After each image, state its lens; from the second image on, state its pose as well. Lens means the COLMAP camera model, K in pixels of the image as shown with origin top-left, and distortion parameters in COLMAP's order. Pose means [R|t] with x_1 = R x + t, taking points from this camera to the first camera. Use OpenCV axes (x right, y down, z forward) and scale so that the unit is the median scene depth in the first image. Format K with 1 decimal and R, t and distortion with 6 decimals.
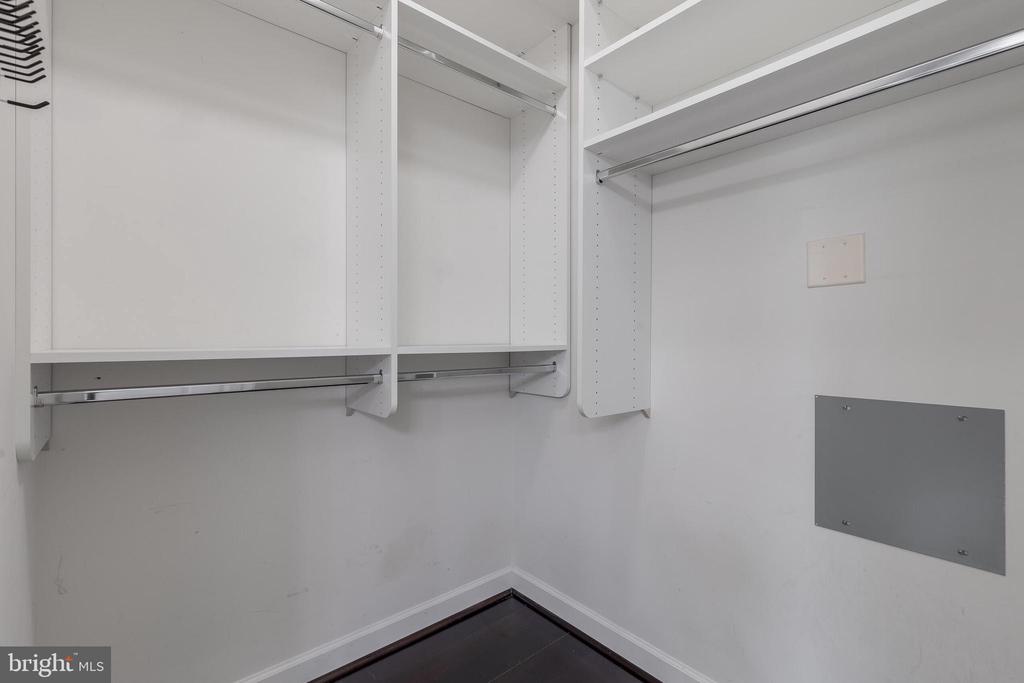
lens RADIAL K [[462.5, 0, 510.7], [0, 462.5, 344.1], [0, 0, 1]] dist [0.004263, 0.000102]
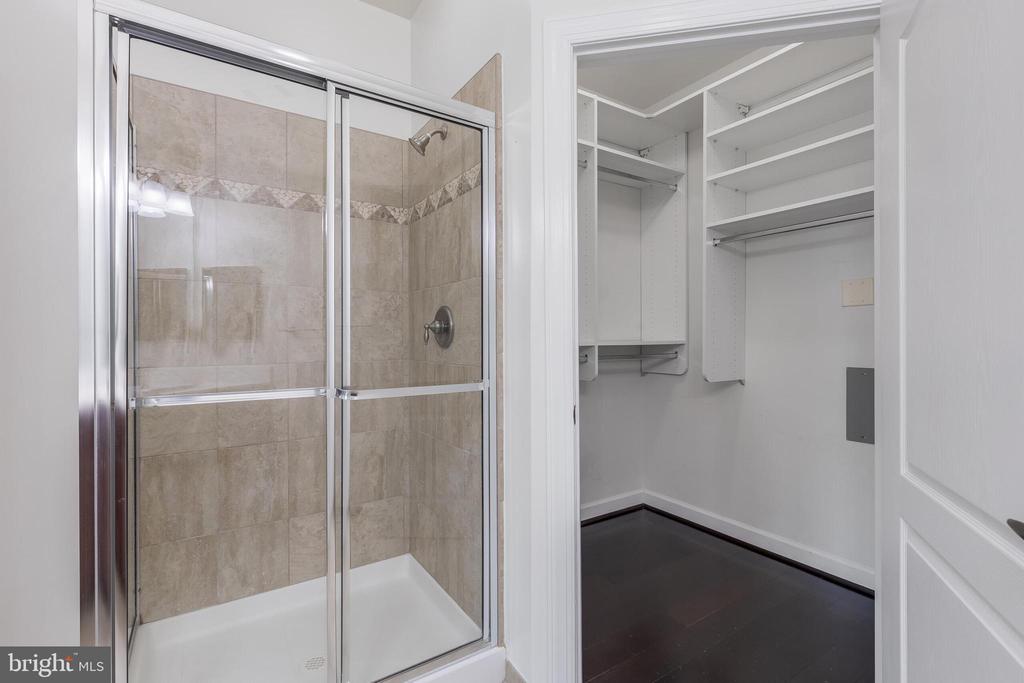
lens RADIAL K [[462.5, 0, 510.7], [0, 462.5, 344.1], [0, 0, 1]] dist [0.004263, 0.000102]
pose [[0.991111, -0.003219, -0.132996, -0.289525], [0.003603, 0.999990, 0.002649, 0.008979], [0.132986, -0.003105, 0.991113, -0.701896]]
